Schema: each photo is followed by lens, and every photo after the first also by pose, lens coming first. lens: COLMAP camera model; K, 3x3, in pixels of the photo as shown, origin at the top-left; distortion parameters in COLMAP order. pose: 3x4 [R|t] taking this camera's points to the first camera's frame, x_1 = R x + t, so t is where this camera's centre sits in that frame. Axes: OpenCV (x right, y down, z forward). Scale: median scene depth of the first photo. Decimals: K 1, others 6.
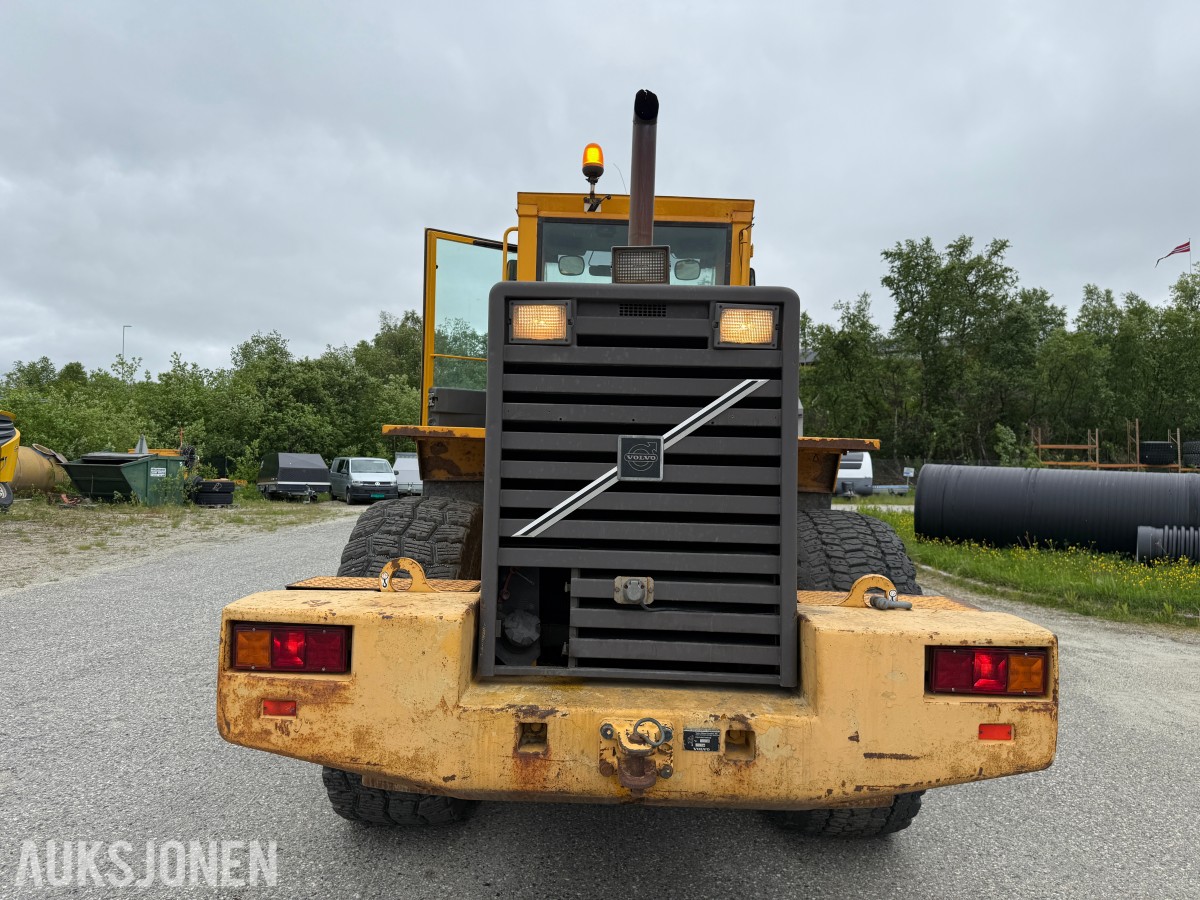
lens RADIAL K [[851.9, 0, 598.9], [0, 851.9, 430.4], [0, 0, 1]] dist [0.103454, -0.187617]
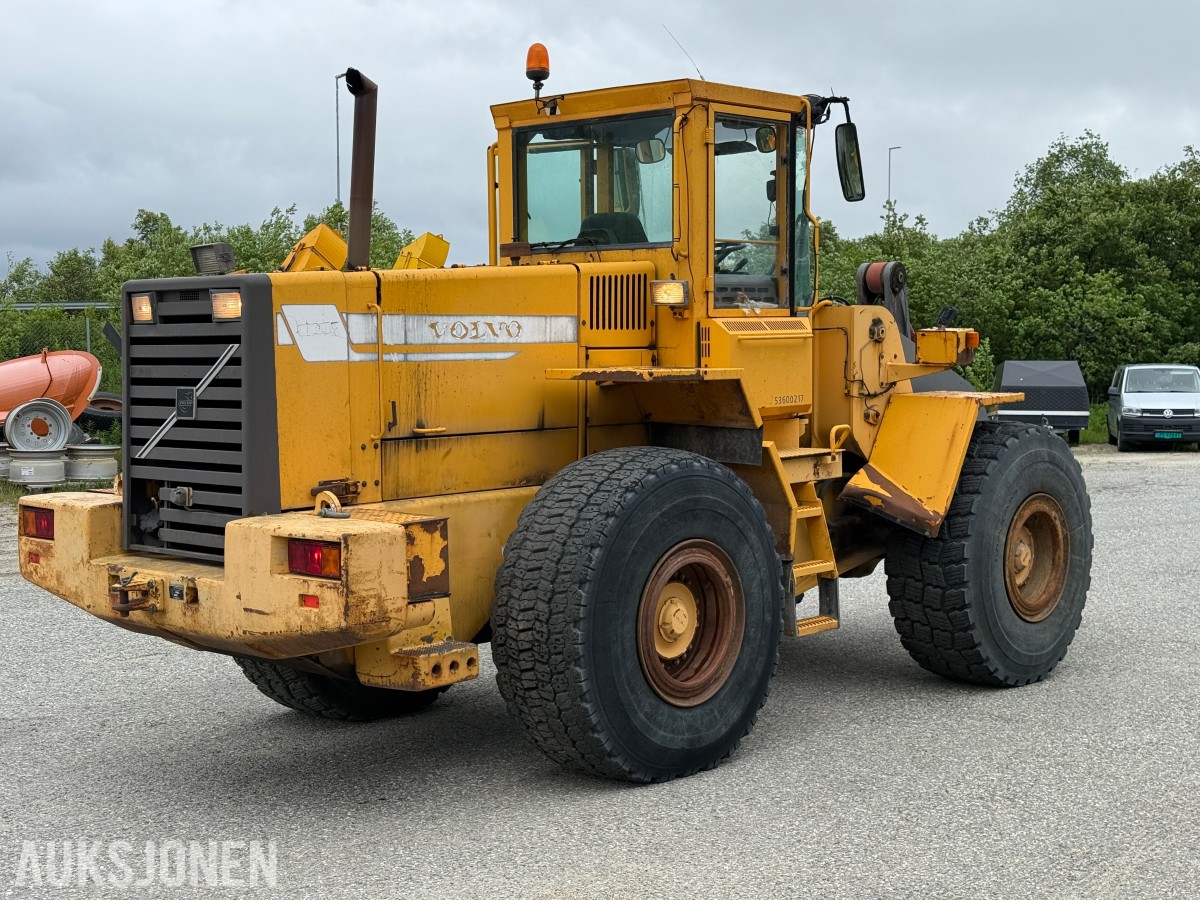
lens RADIAL K [[1705.1, 0, 576.3], [0, 1705.1, 451.8], [0, 0, 1]] dist [0.080145, -0.004837]
pose [[0.735094, 0.008253, -0.677915, 2.430786], [0.049004, 0.996664, 0.065271, -0.040195], [0.676192, -0.081201, 0.732237, -0.634693]]
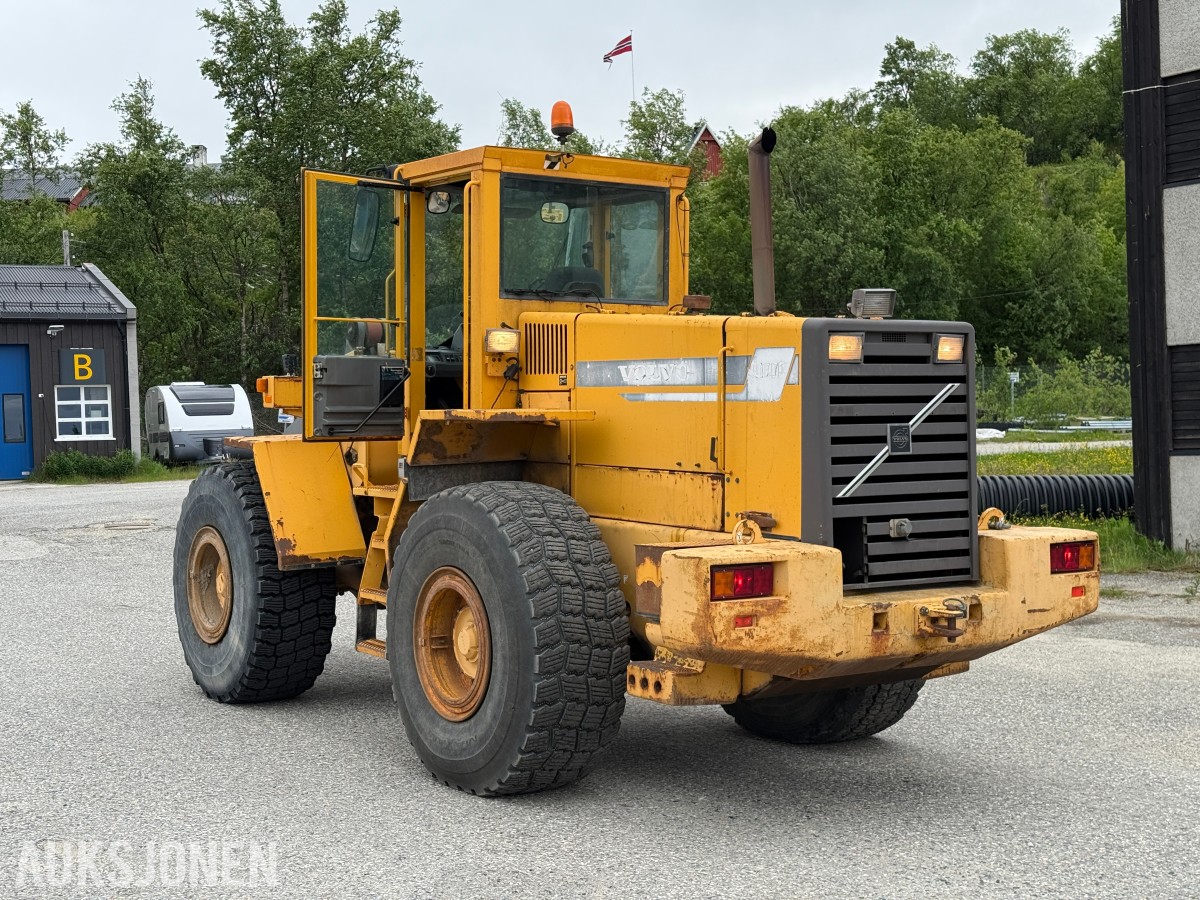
lens RADIAL K [[1705.1, 0, 576.3], [0, 1705.1, 451.8], [0, 0, 1]] dist [0.080145, -0.004837]
pose [[0.830355, -0.049270, 0.555052, -2.061536], [0.010303, 0.997271, 0.073112, -0.167918], [-0.557139, -0.054990, 0.828597, -1.143666]]
